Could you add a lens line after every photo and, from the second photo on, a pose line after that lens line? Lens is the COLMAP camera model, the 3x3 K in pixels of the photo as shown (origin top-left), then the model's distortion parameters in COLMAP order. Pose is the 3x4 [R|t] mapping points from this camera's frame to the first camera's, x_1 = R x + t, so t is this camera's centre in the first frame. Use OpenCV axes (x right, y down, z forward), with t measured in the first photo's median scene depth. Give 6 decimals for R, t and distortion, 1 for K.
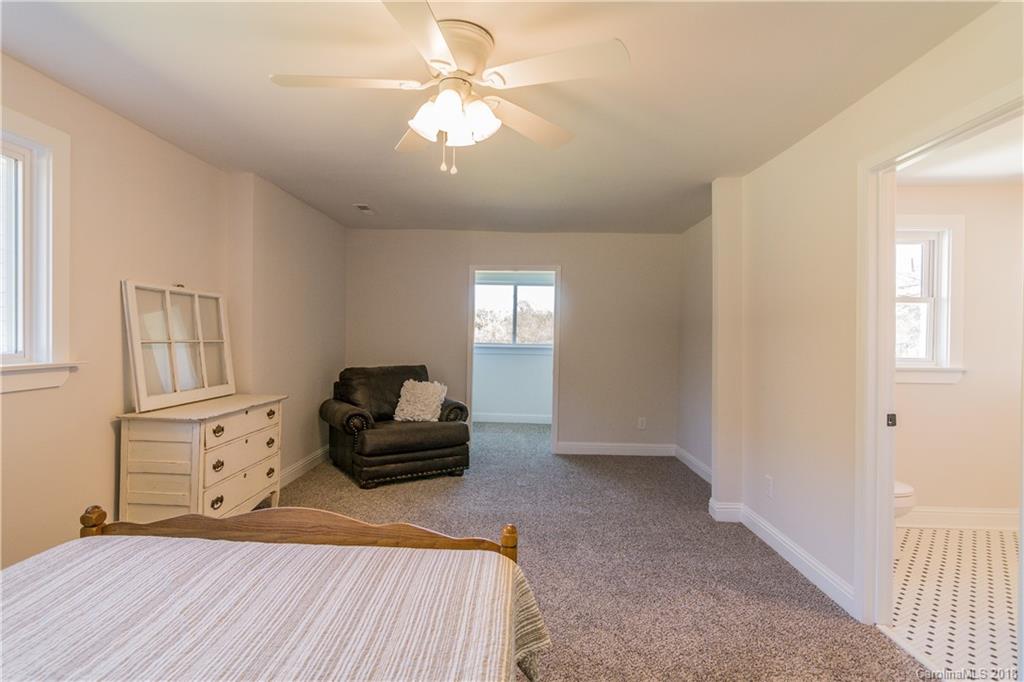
lens RADIAL K [[493.5, 0, 506.3], [0, 493.5, 338.9], [0, 0, 1]] dist [0.000209, 0.000240]
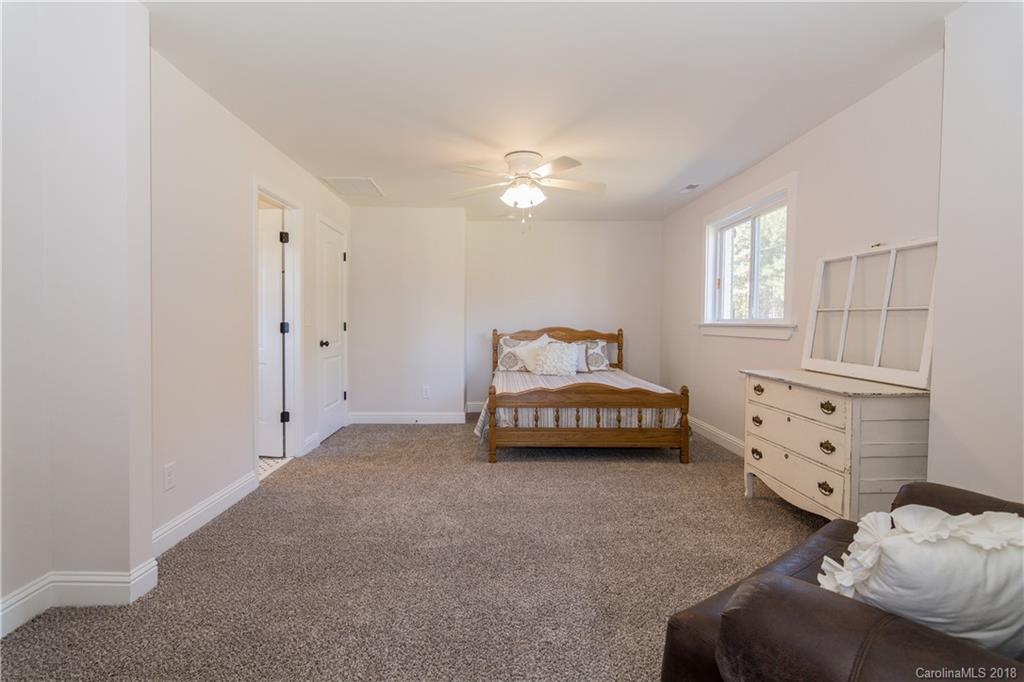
lens RADIAL K [[493.5, 0, 506.3], [0, 493.5, 338.9], [0, 0, 1]] dist [0.000209, 0.000240]
pose [[-0.999060, -0.024822, -0.035547, 0.022189], [-0.026173, 0.998932, 0.038078, 0.040538], [0.034563, 0.038972, -0.998642, 1.872492]]
